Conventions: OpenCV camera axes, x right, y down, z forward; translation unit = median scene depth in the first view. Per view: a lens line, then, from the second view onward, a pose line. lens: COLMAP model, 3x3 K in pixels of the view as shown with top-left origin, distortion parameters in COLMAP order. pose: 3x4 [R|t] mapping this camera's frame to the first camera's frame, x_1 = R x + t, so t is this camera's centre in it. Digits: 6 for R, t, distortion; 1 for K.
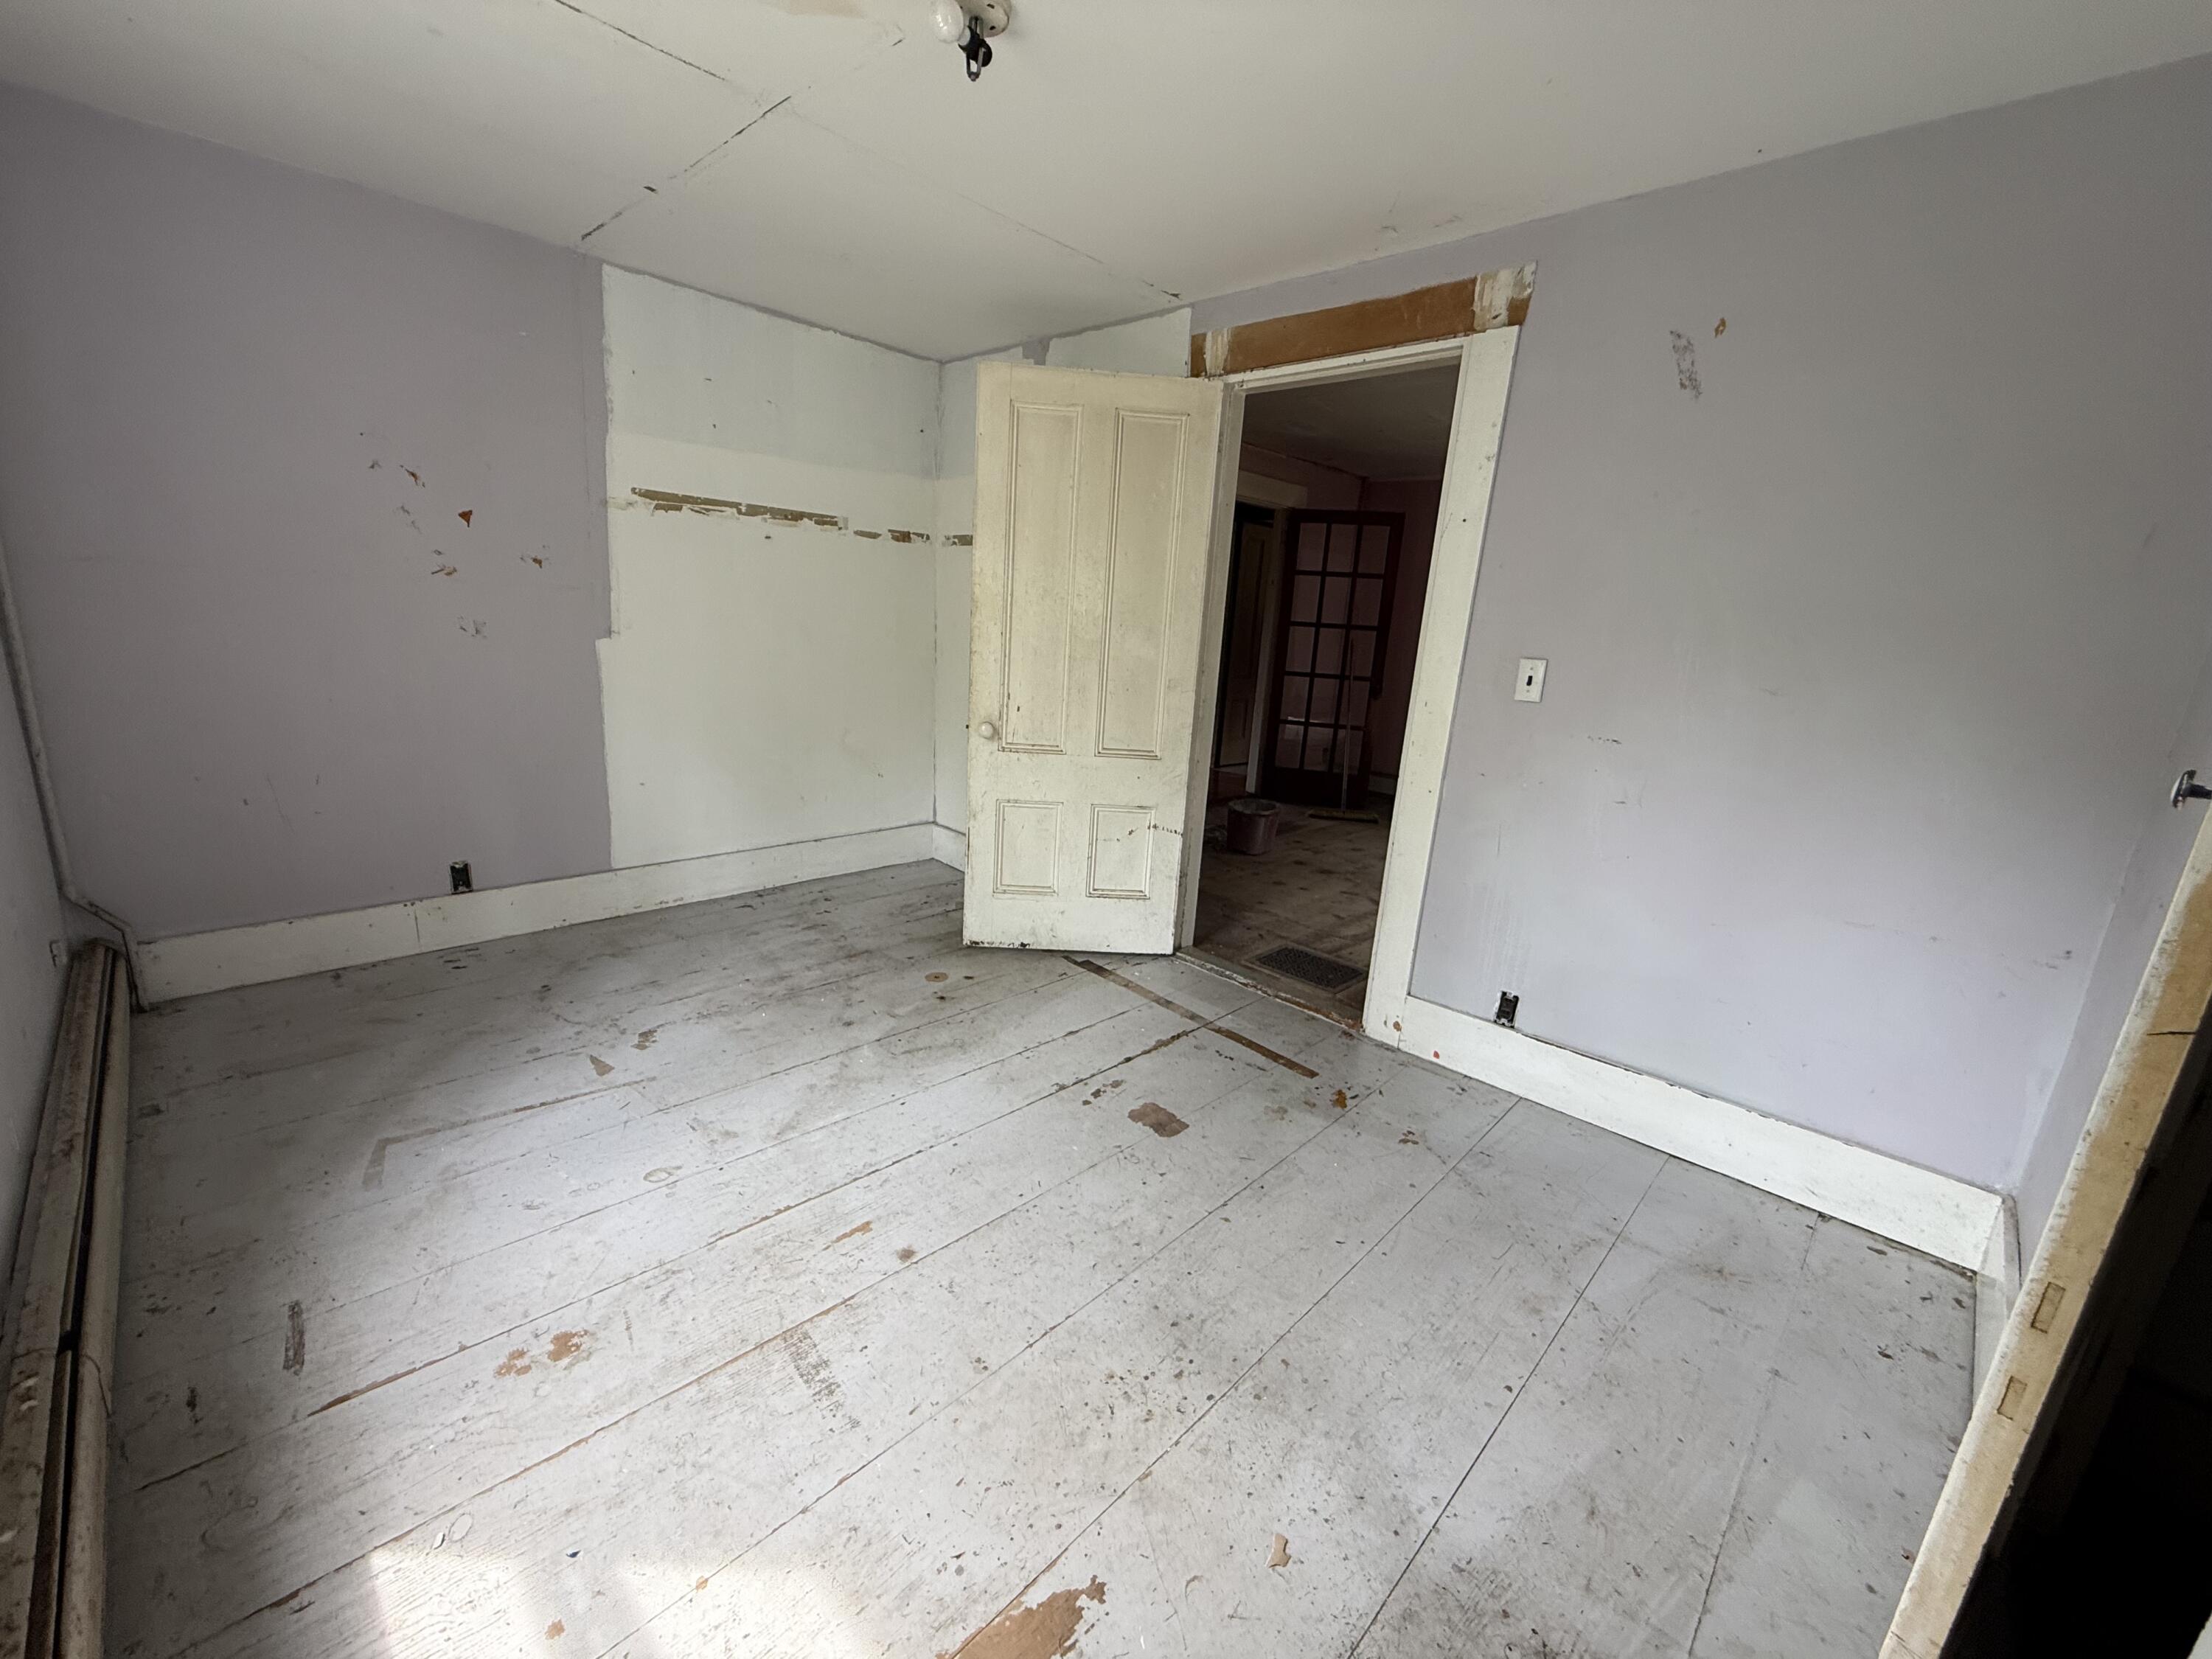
lens RADIAL K [[877.4, 0, 1098.8], [0, 877.4, 831.0], [0, 0, 1]] dist [-0.001751, 0.000749]
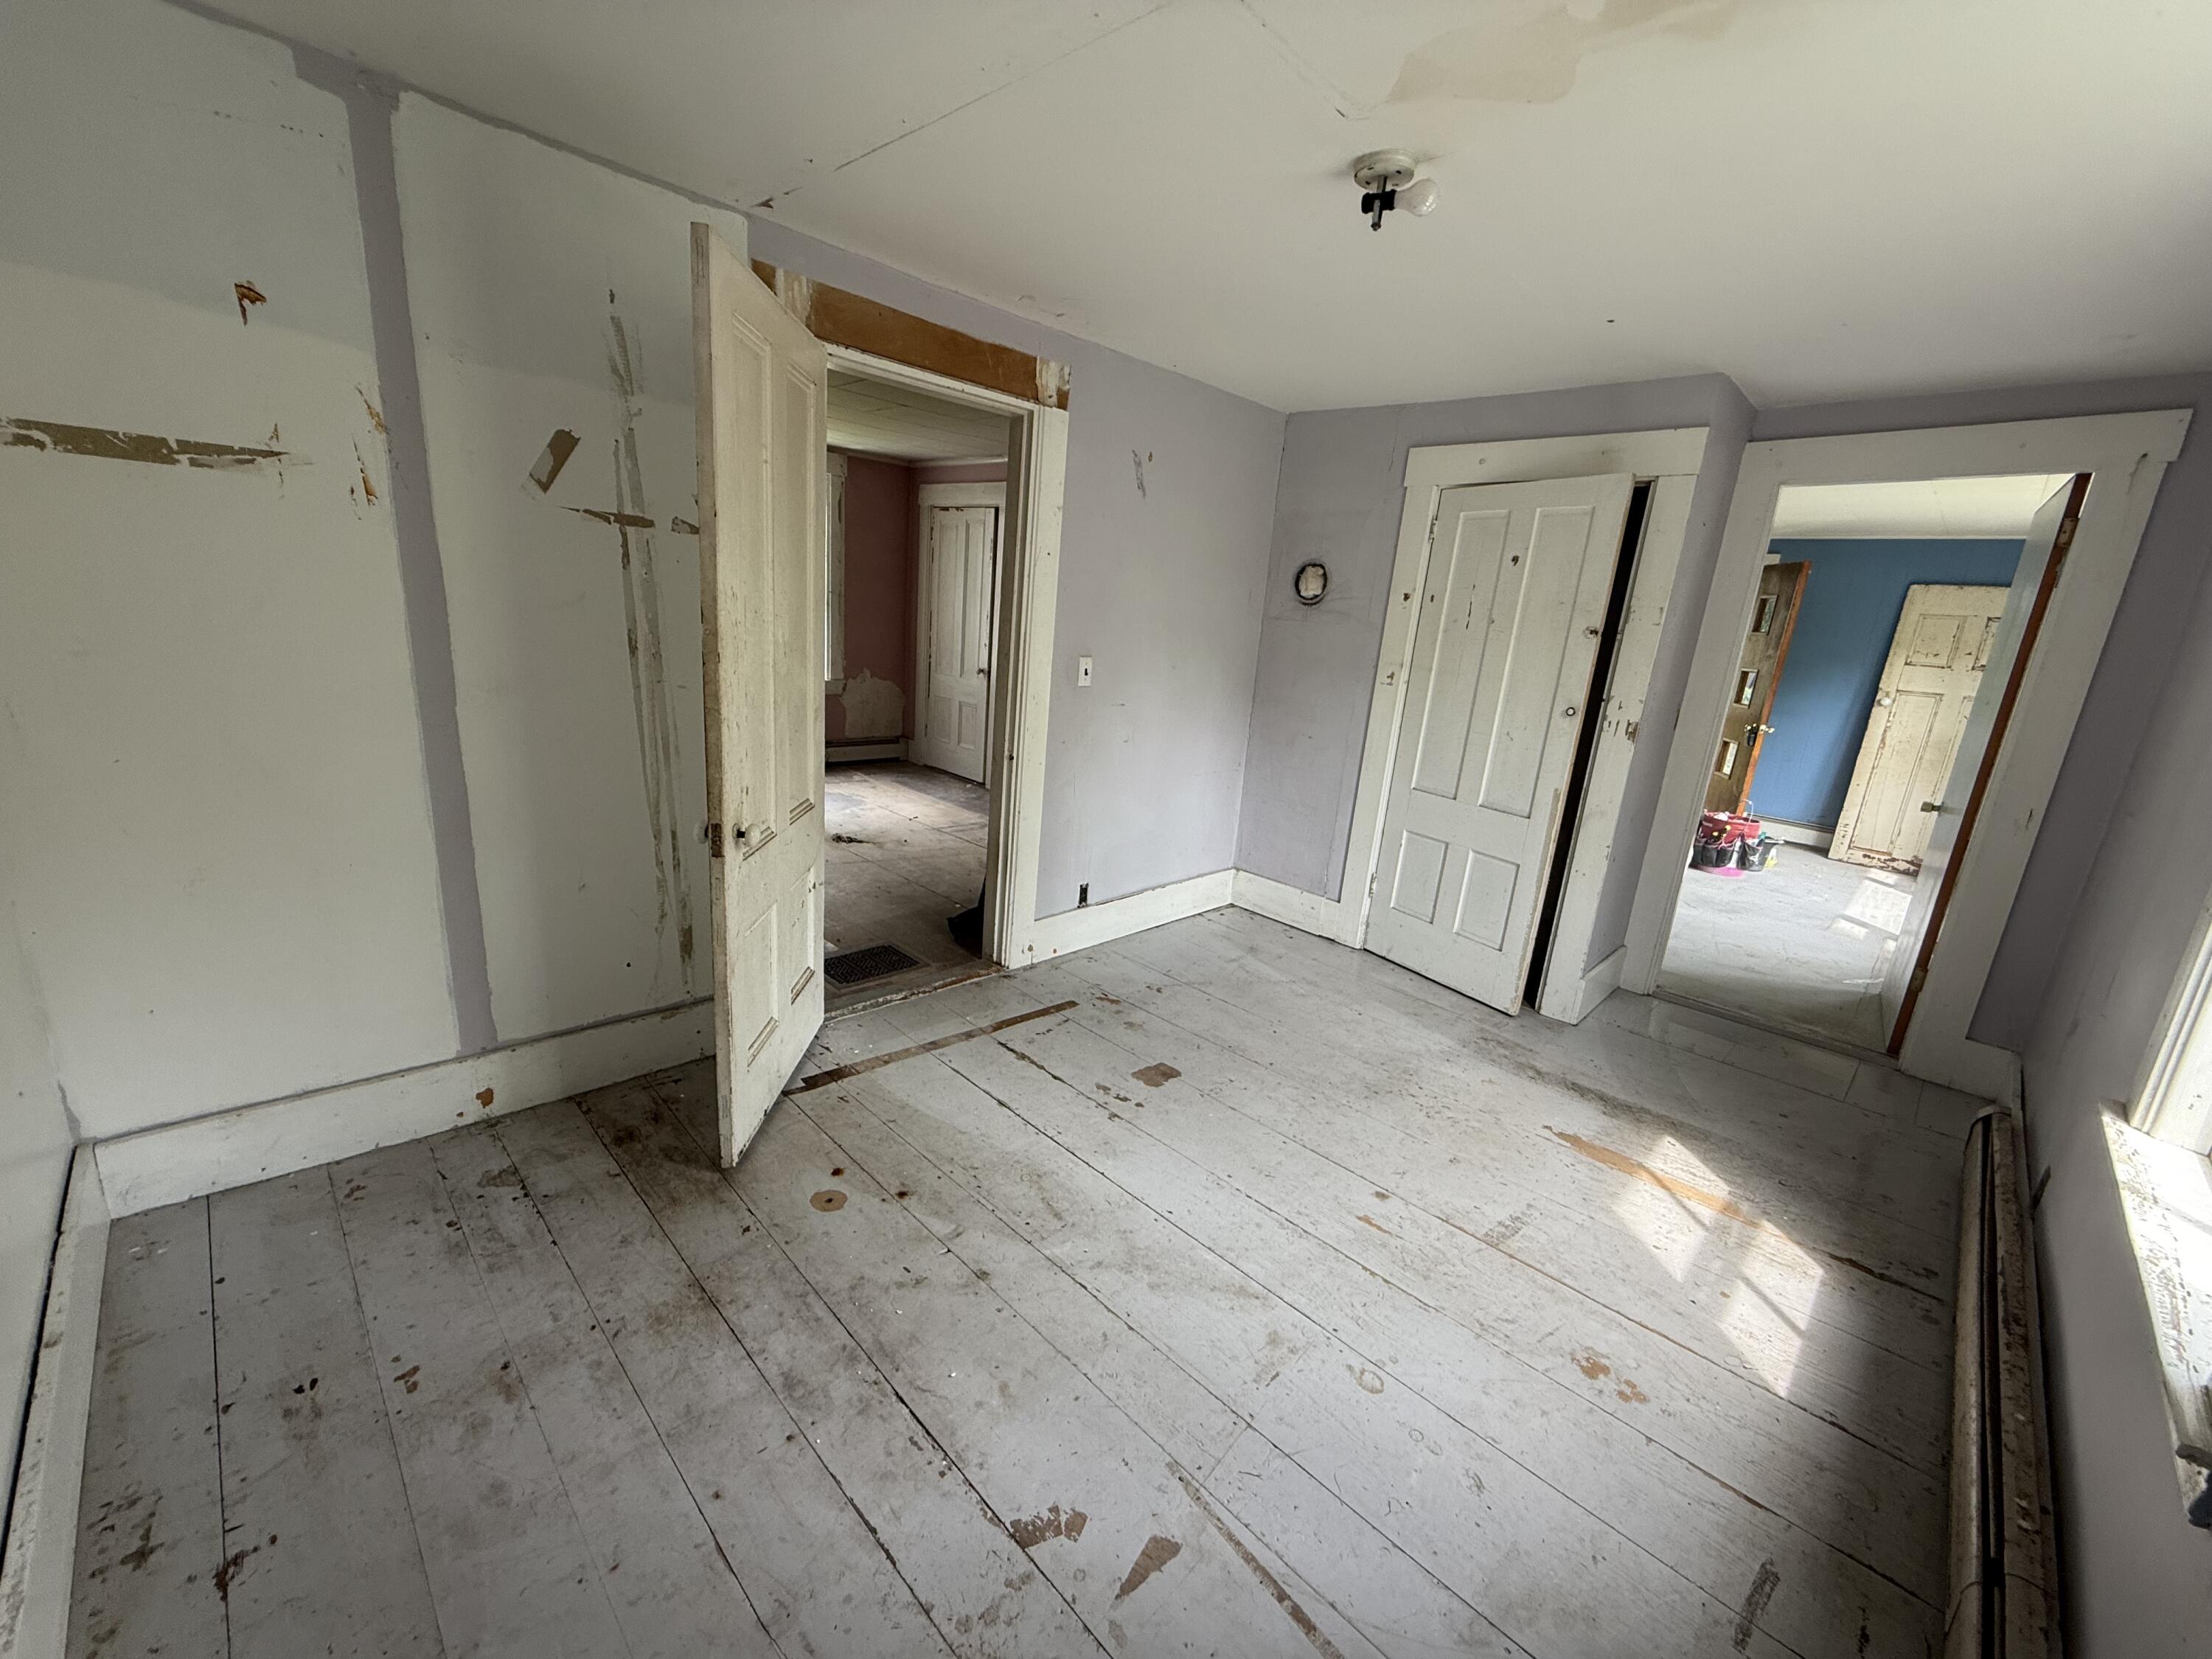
lens RADIAL K [[877.4, 0, 1098.6], [0, 877.4, 833.3], [0, 0, 1]] dist [-0.001751, 0.000749]
pose [[0.025889, -0.305012, 0.951996, -0.976302], [0.164773, 0.940592, 0.296877, -0.353386], [-0.985992, 0.149177, 0.074609, 0.931251]]
